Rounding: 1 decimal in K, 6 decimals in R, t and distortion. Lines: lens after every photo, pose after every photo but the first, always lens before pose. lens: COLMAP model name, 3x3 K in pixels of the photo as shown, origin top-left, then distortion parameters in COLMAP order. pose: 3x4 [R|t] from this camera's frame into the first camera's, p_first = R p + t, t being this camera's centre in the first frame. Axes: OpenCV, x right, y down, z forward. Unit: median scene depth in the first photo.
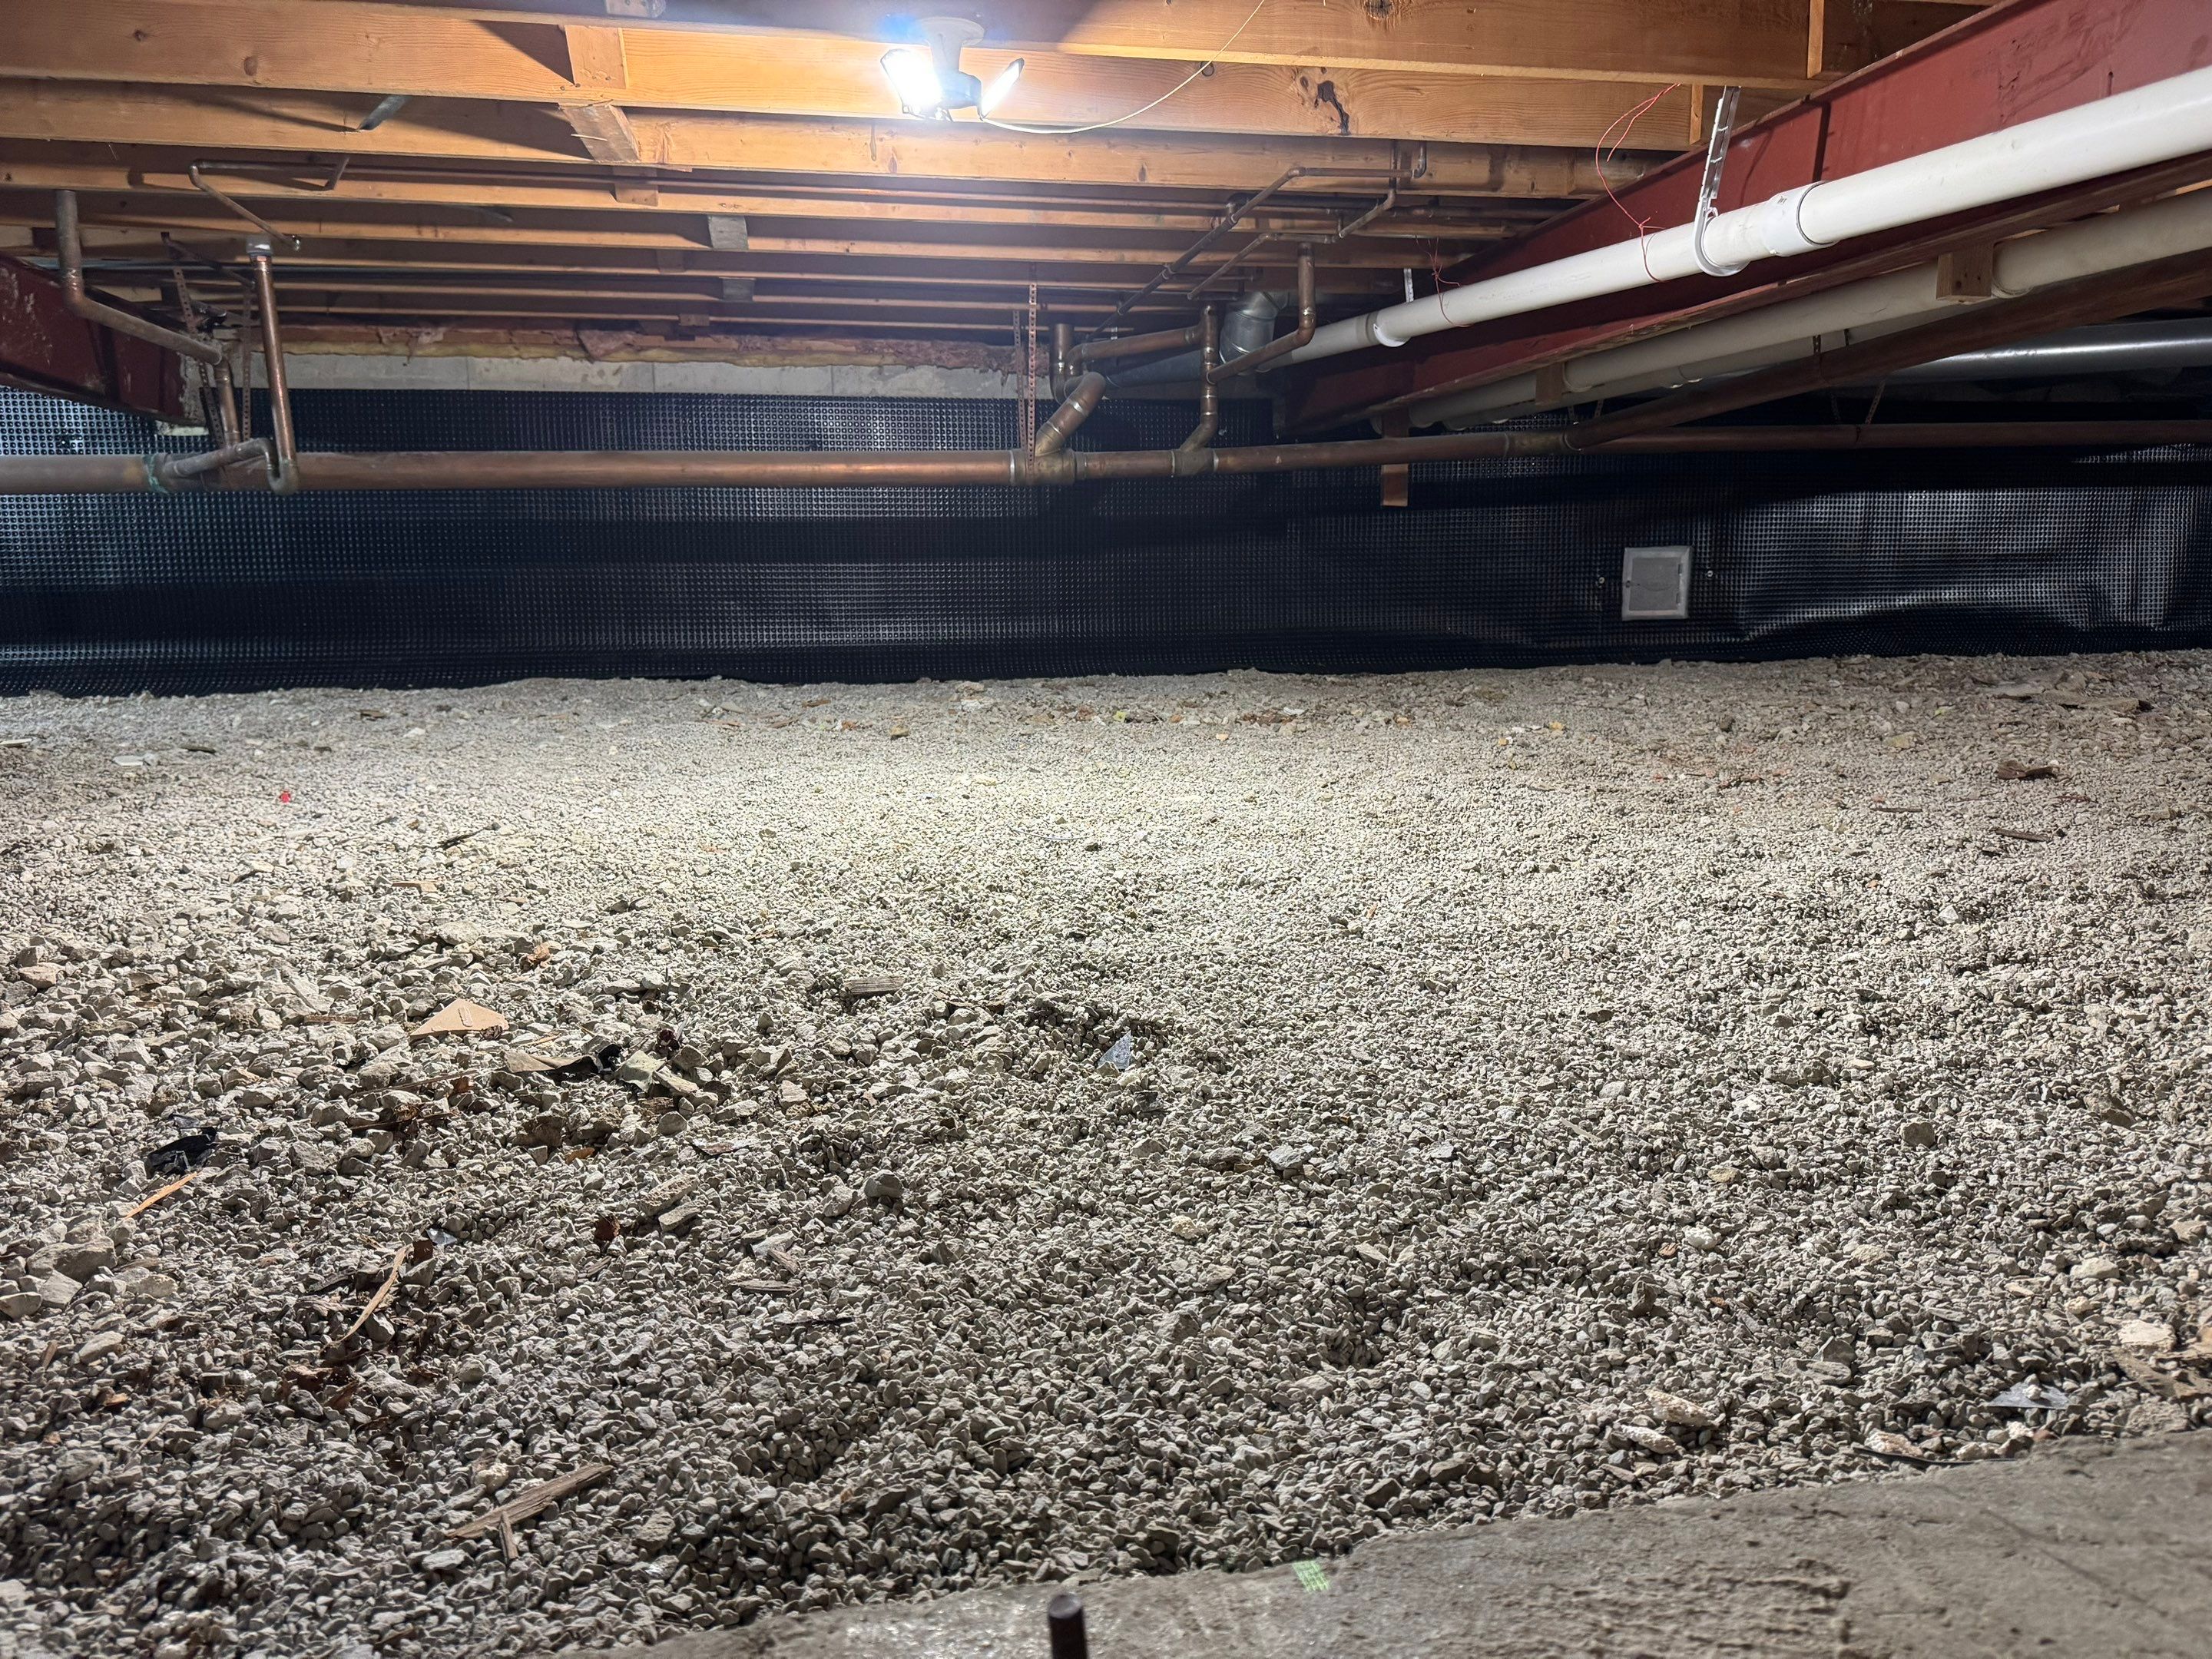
lens RADIAL K [[1552.2, 0, 1109.9], [0, 1552.2, 824.8], [0, 0, 1]] dist [0.047771, -0.056723]
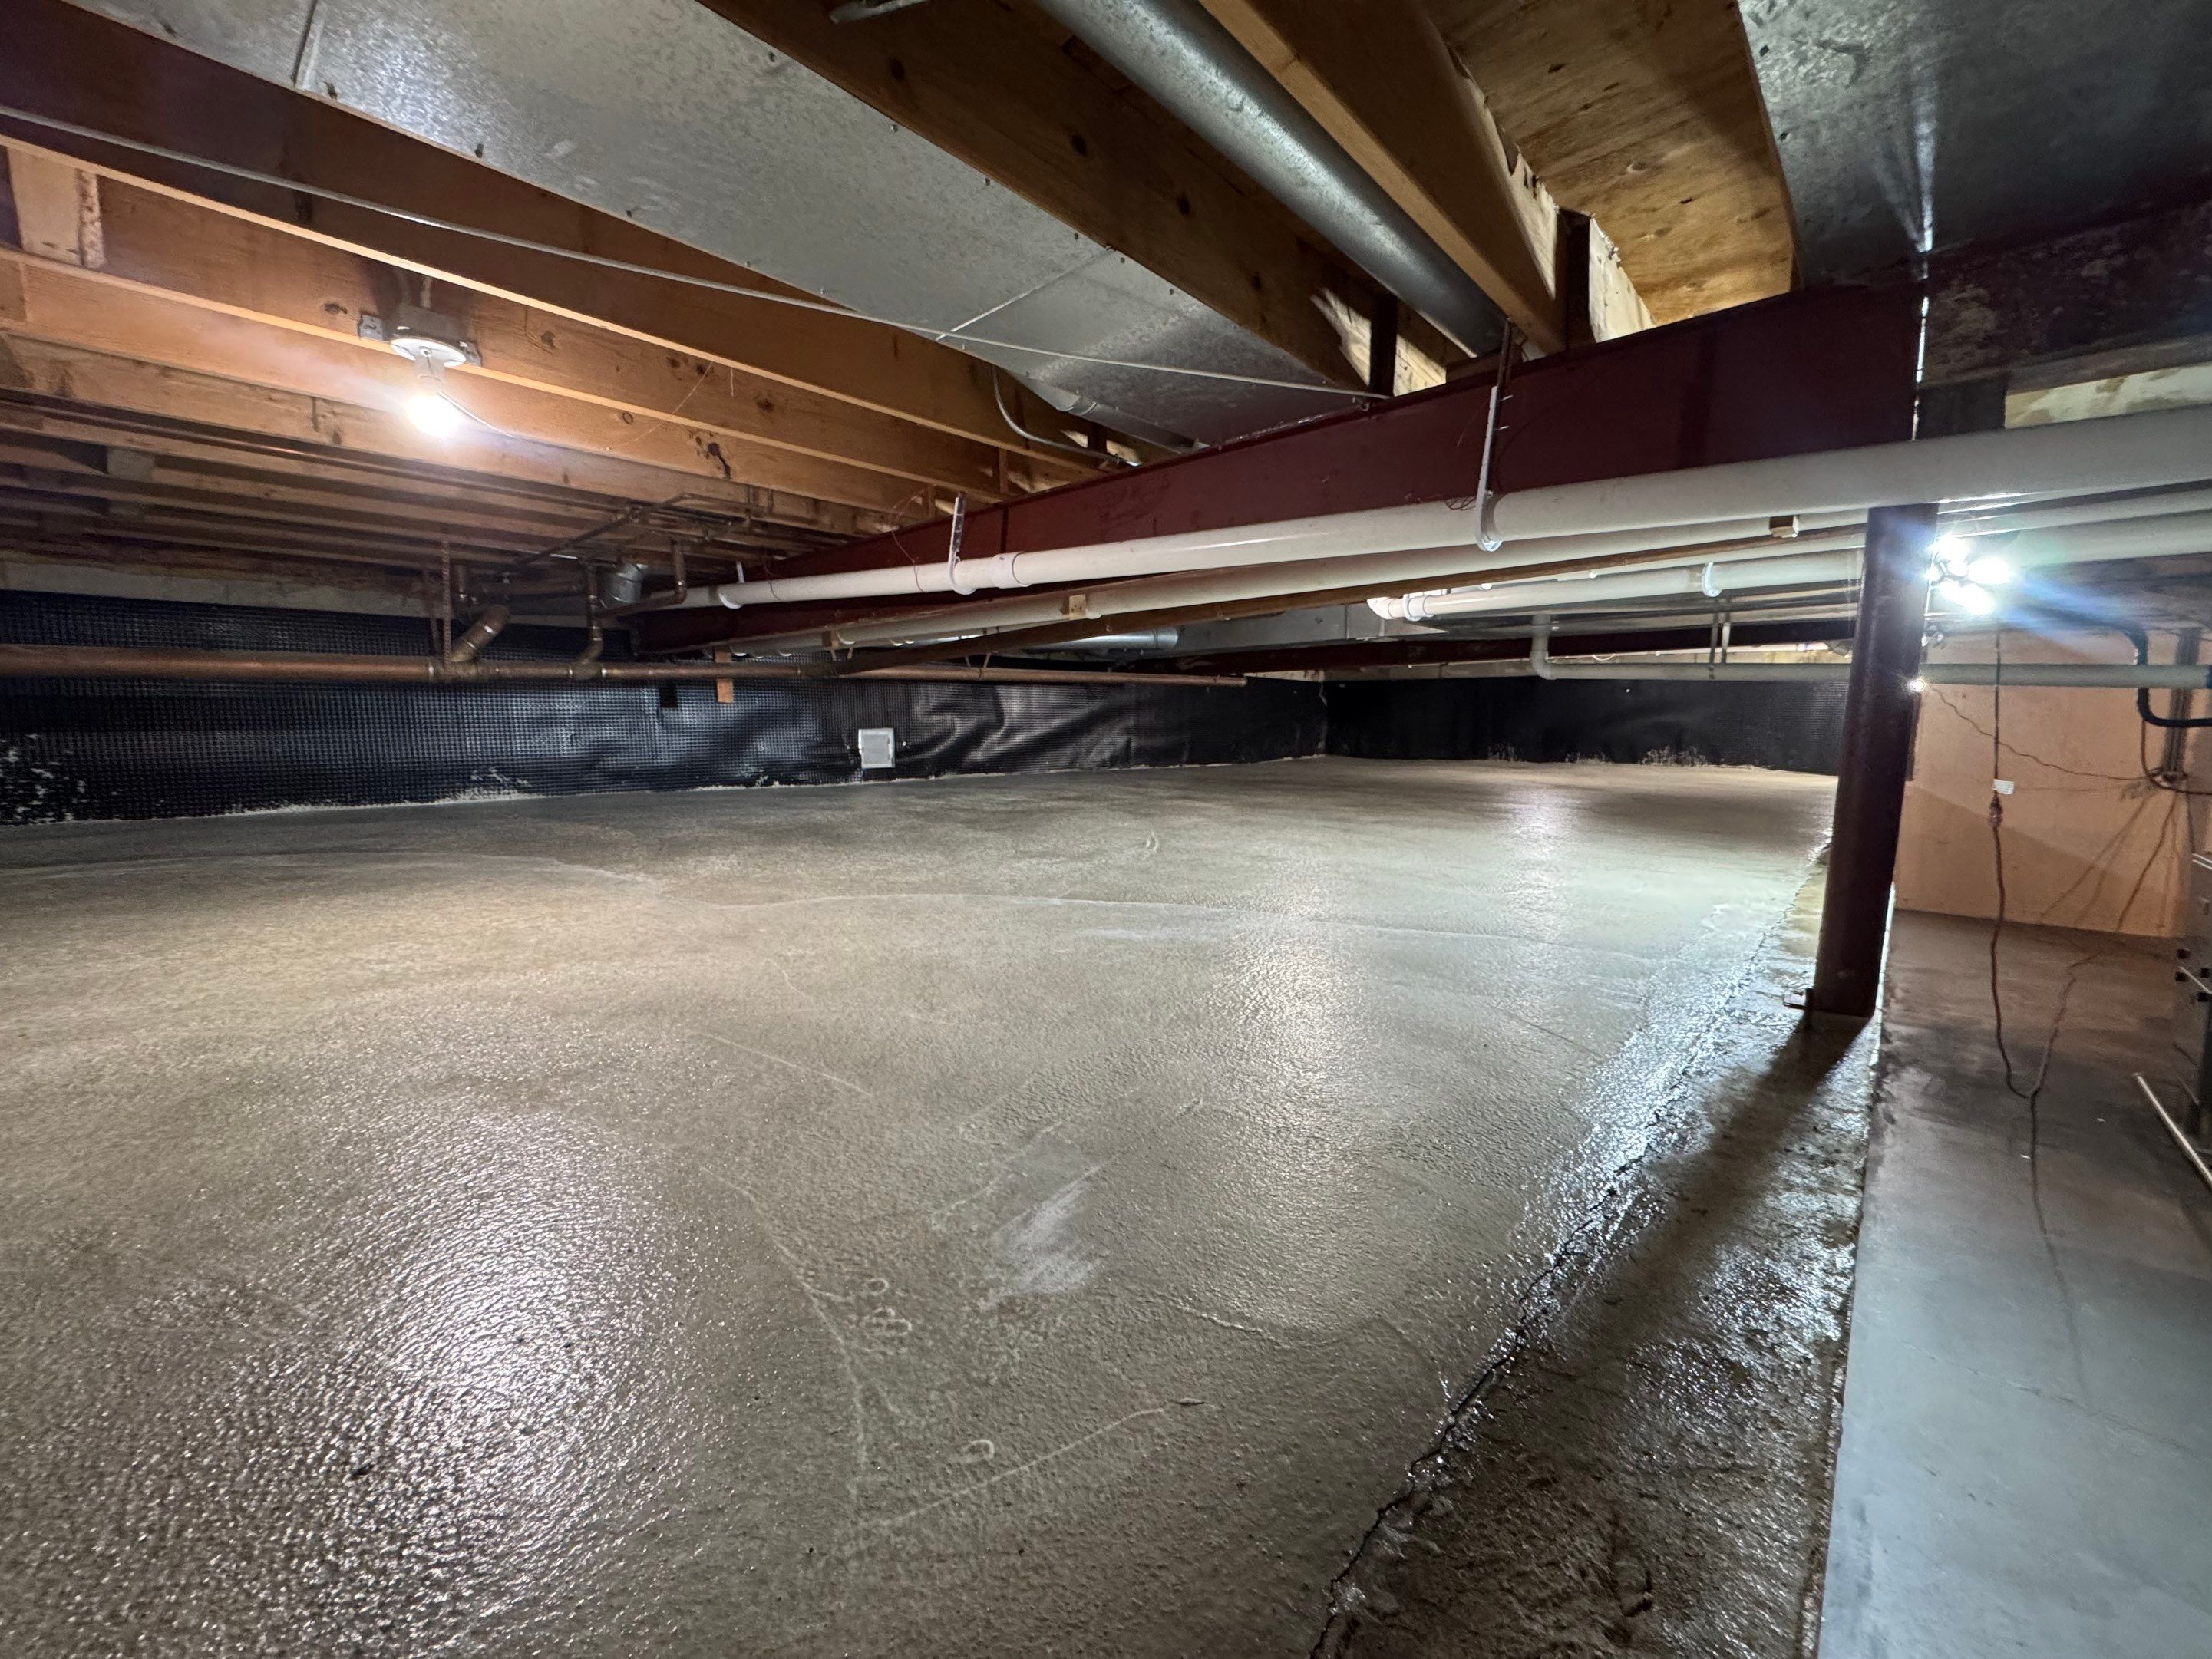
lens RADIAL K [[880.2, 0, 1103.9], [0, 880.2, 831.6], [0, 0, 1]] dist [-0.002528, 0.000215]
pose [[0.801915, -0.063404, 0.594064, -0.084348], [0.090346, 0.995787, -0.015677, -0.042035], [-0.590567, 0.066244, 0.804265, 0.094216]]
